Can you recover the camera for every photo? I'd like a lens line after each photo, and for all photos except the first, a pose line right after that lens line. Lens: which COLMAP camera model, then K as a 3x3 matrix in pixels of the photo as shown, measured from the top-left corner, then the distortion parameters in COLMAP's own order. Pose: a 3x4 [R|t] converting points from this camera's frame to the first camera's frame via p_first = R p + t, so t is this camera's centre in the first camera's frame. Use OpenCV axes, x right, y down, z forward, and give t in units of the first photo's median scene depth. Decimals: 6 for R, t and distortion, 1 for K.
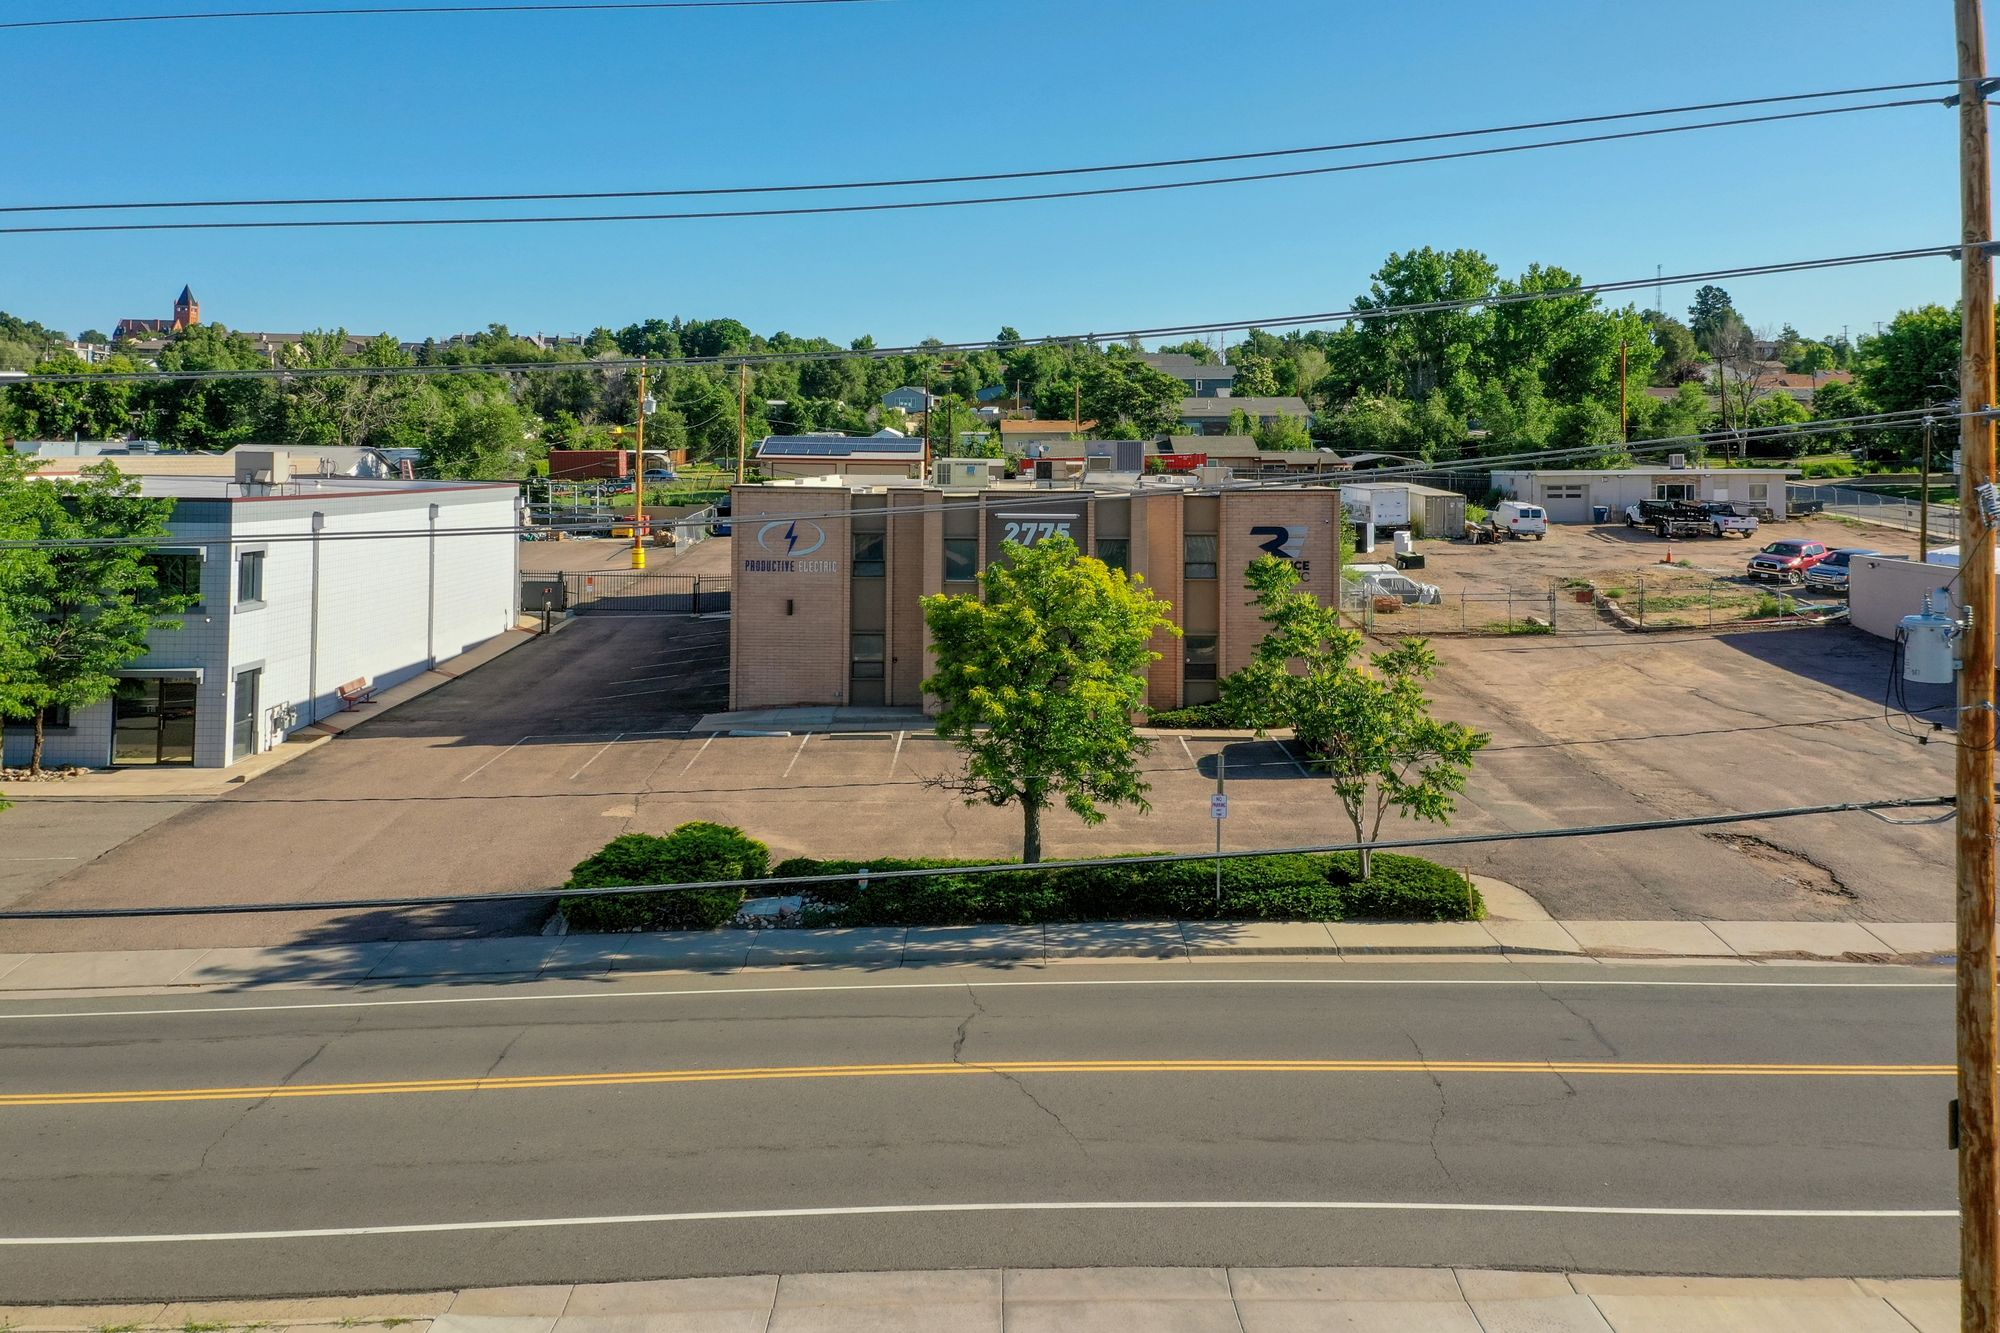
lens RADIAL K [[1571.8, 0, 1010.6], [0, 1571.8, 643.2], [0, 0, 1]] dist [0.286369, -0.405113]
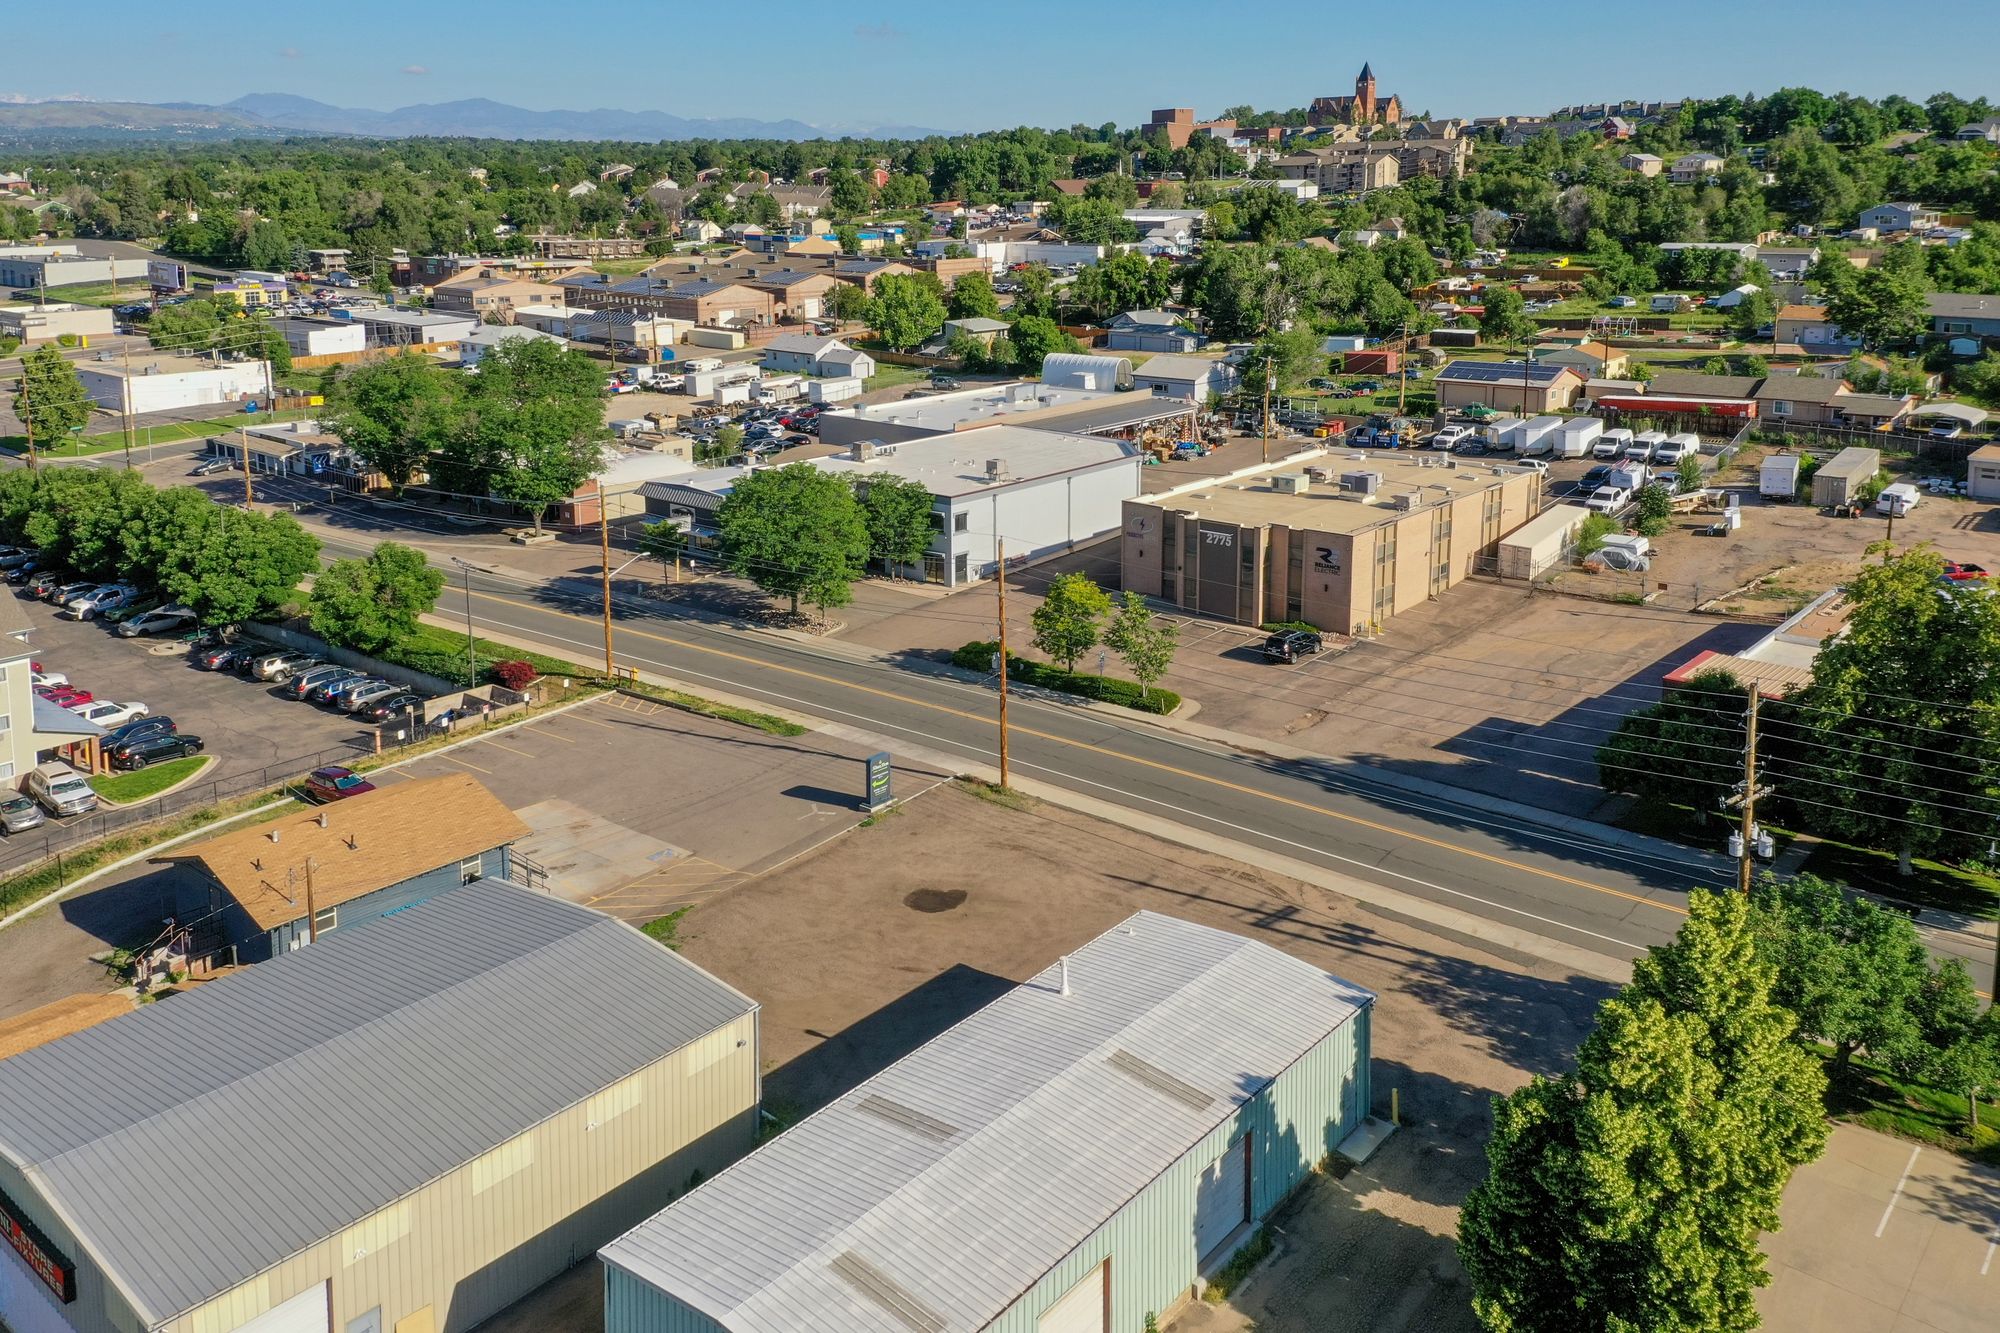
lens RADIAL K [[1577.7, 0, 991.4], [0, 1577.7, 605.9], [0, 0, 1]] dist [0.295426, -0.417158]
pose [[0.754763, 0.164591, -0.635013, 1.014727], [-0.066198, 0.982181, 0.175893, -0.290524], [0.652649, -0.090721, 0.752210, -0.797411]]
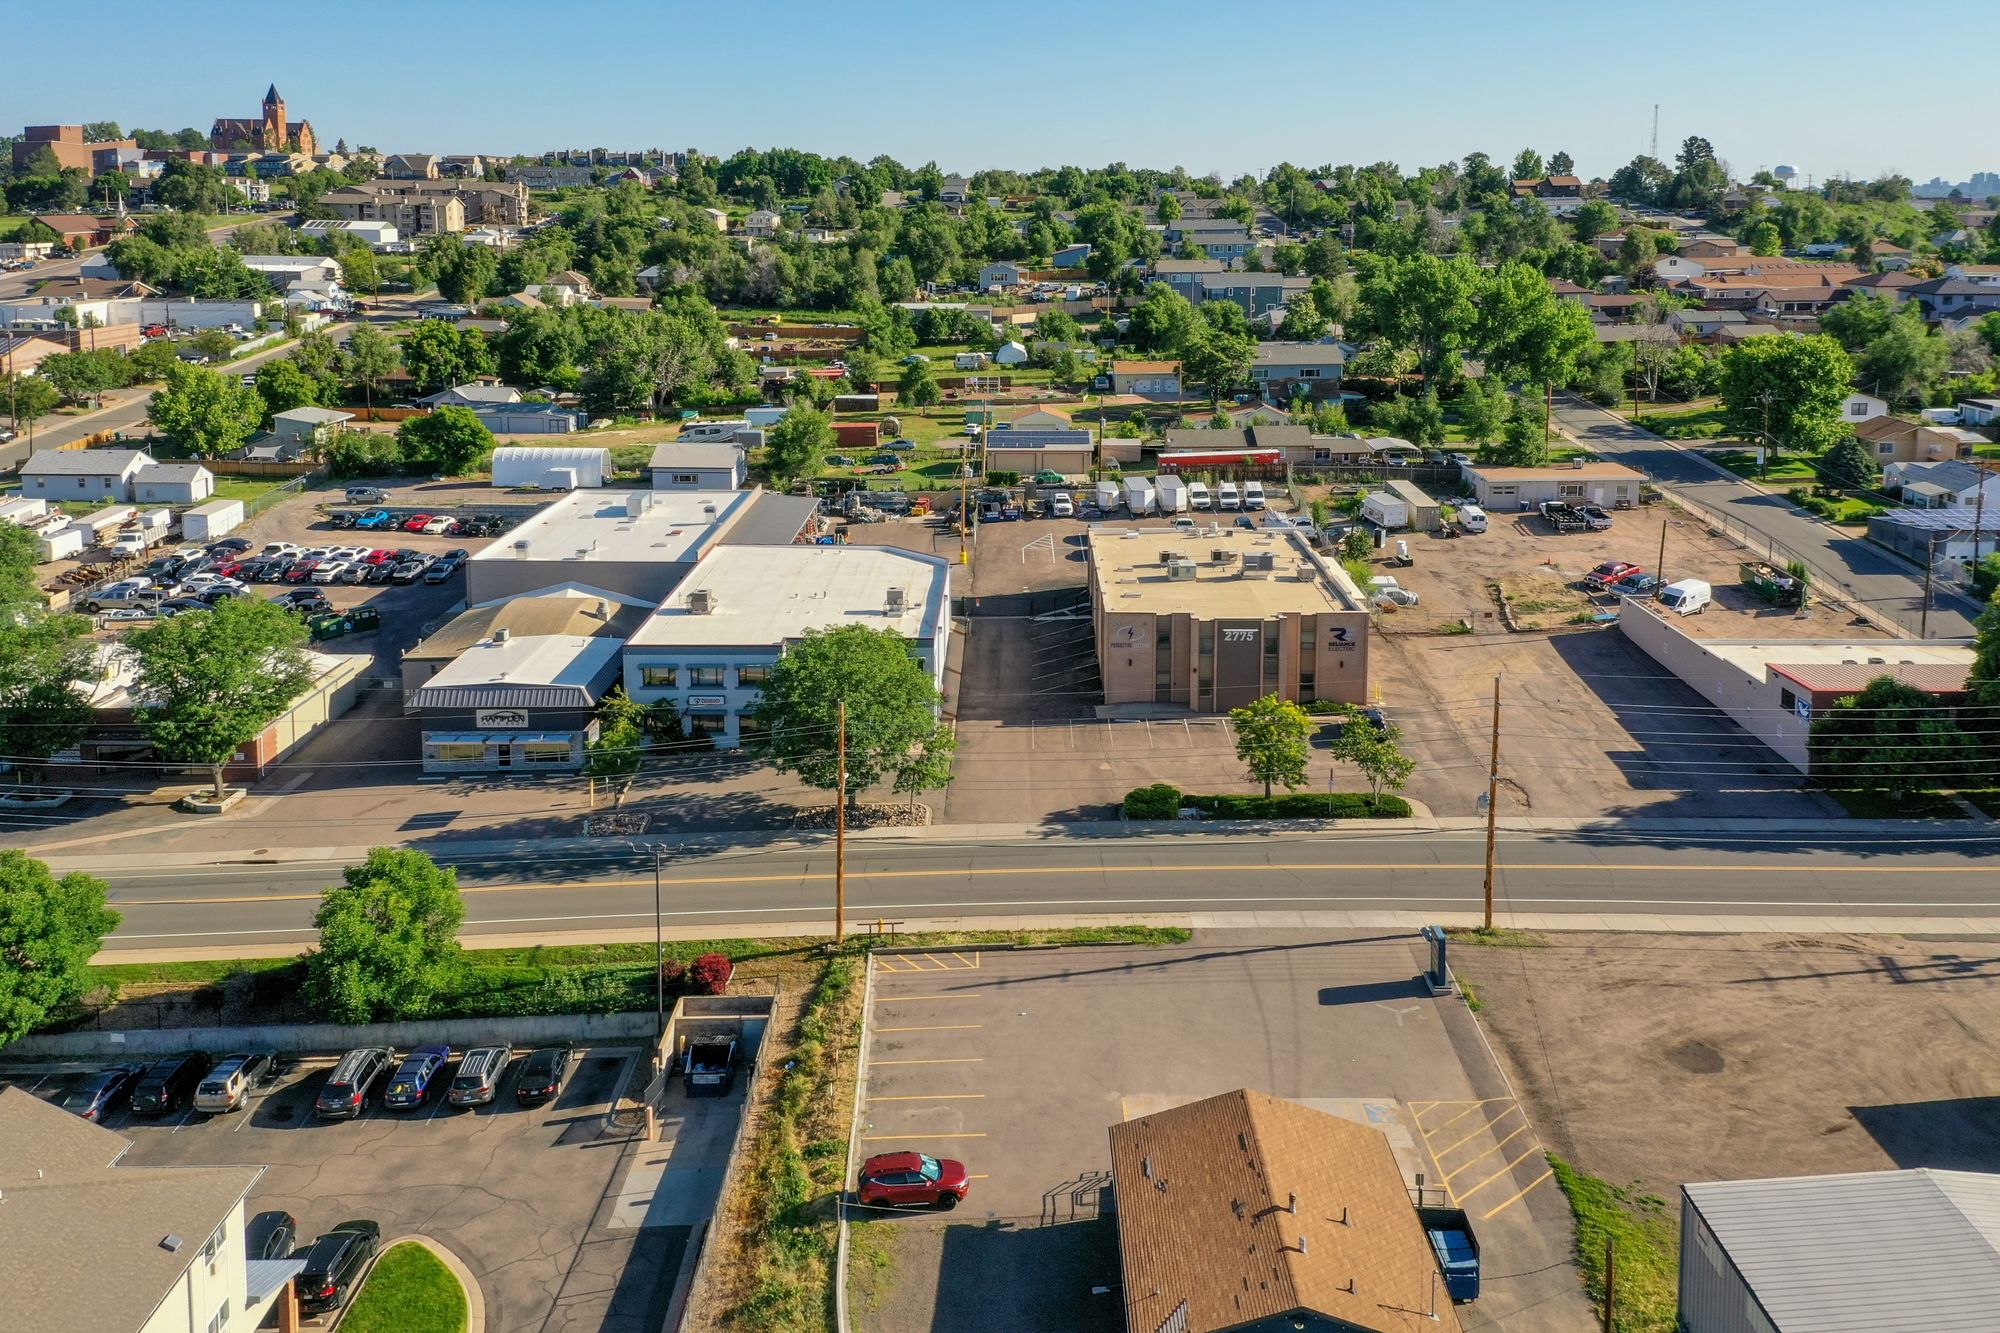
lens RADIAL K [[1571.8, 0, 1010.6], [0, 1571.8, 643.2], [0, 0, 1]] dist [0.286369, -0.405113]
pose [[0.999983, -0.003444, -0.004614, -0.254510], [0.004145, 0.986814, 0.161808, -0.356772], [0.003996, -0.161824, 0.986812, -1.085605]]
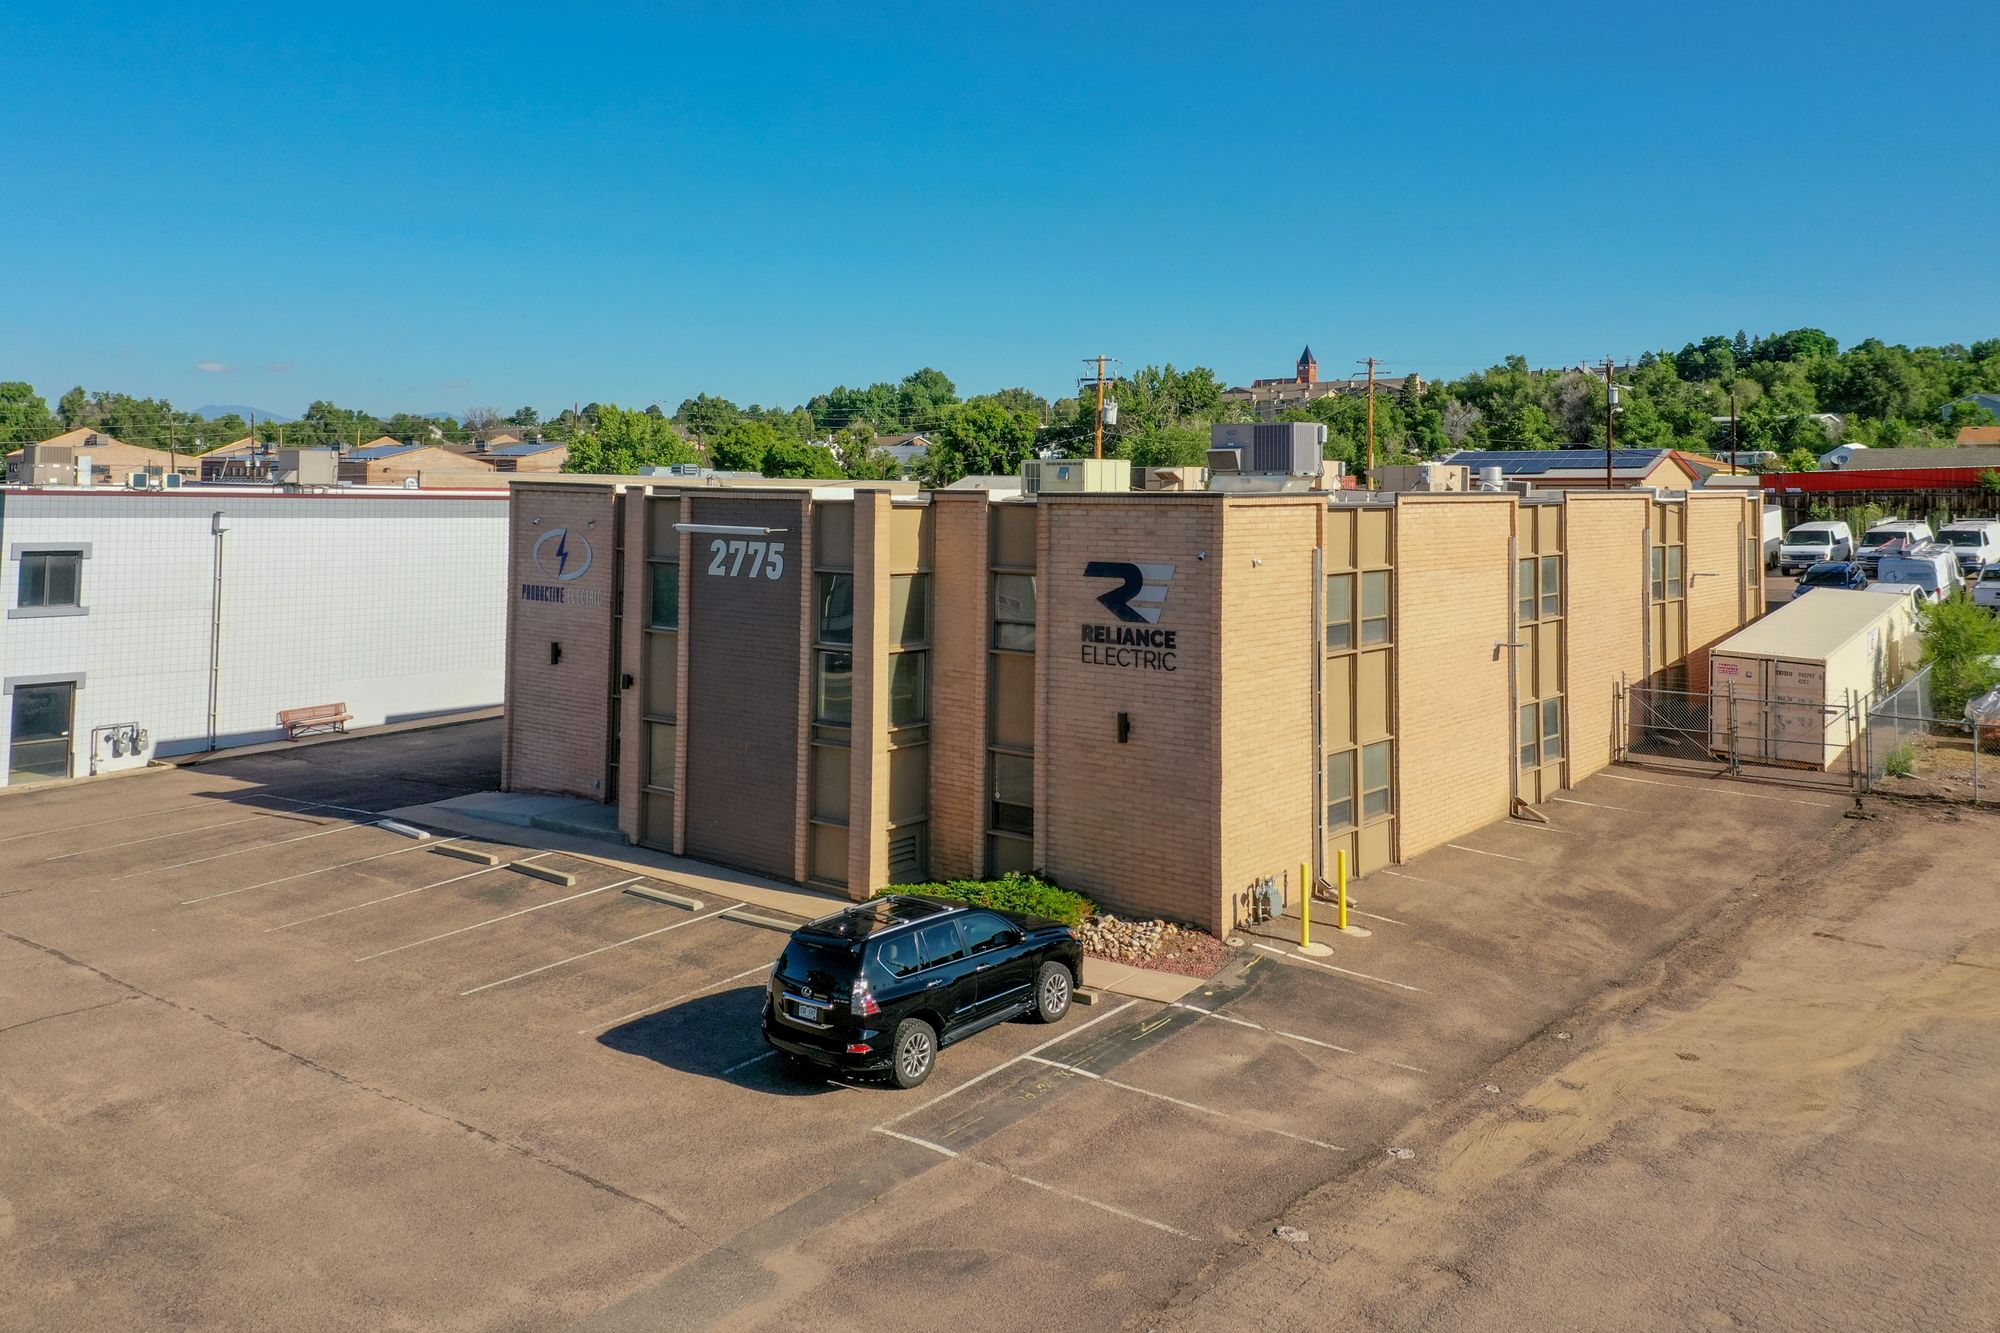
lens RADIAL K [[1571.8, 0, 1010.6], [0, 1571.8, 643.2], [0, 0, 1]] dist [0.286369, -0.405113]
pose [[0.775128, 0.062995, -0.628656, 0.387310], [-0.079143, 0.996861, 0.002308, -0.037191], [0.626828, 0.047965, 0.777680, 0.471222]]
